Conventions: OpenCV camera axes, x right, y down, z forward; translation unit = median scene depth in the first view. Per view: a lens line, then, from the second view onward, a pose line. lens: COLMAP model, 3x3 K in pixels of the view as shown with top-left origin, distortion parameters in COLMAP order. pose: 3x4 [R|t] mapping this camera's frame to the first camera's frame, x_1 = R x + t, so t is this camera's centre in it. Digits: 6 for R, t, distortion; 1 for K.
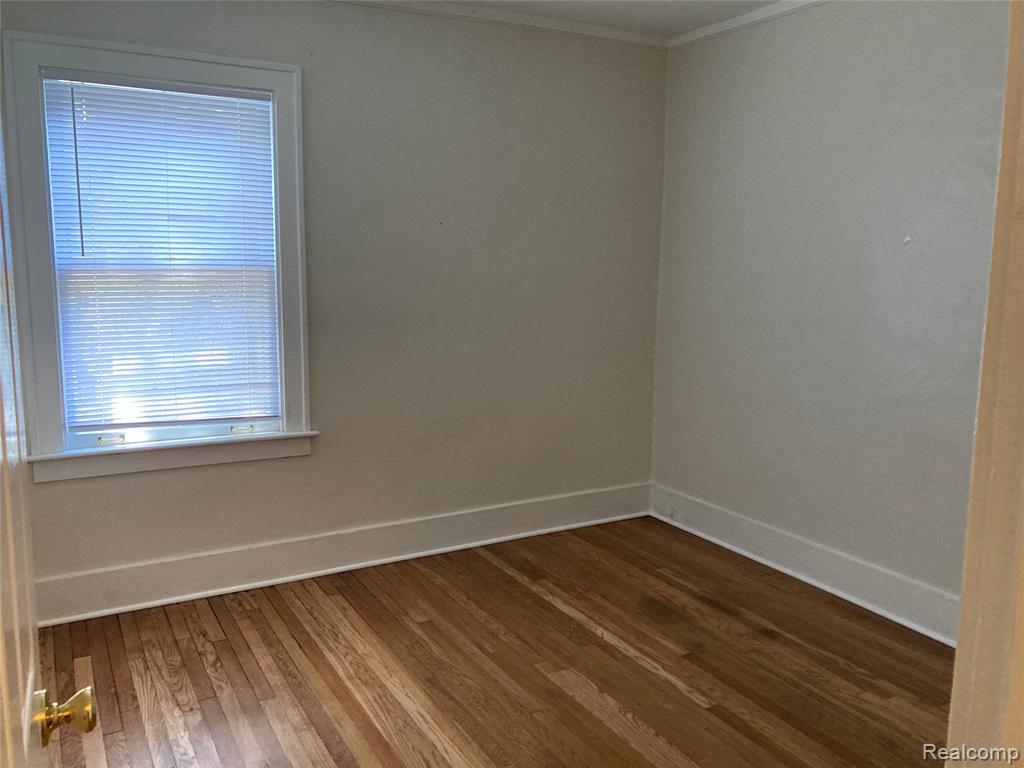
lens RADIAL K [[844.3, 0, 512.0], [0, 844.3, 384.0], [0, 0, 1]] dist [-0.011687, 0.006527]
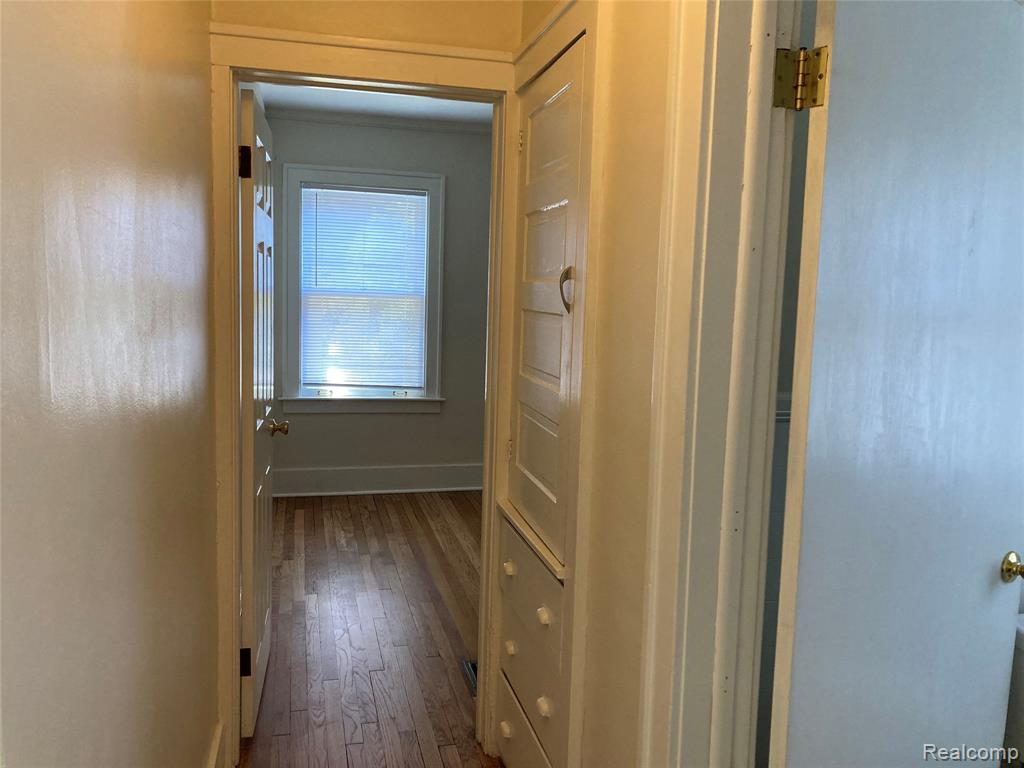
lens RADIAL K [[824.0, 0, 512.0], [0, 824.0, 384.0], [0, 0, 1]] dist [0.028713, -0.001029]
pose [[0.964621, 0.048871, -0.259073, 0.352880], [-0.058942, 0.997772, -0.031241, 0.083900], [0.256969, 0.045406, 0.965352, -0.569427]]
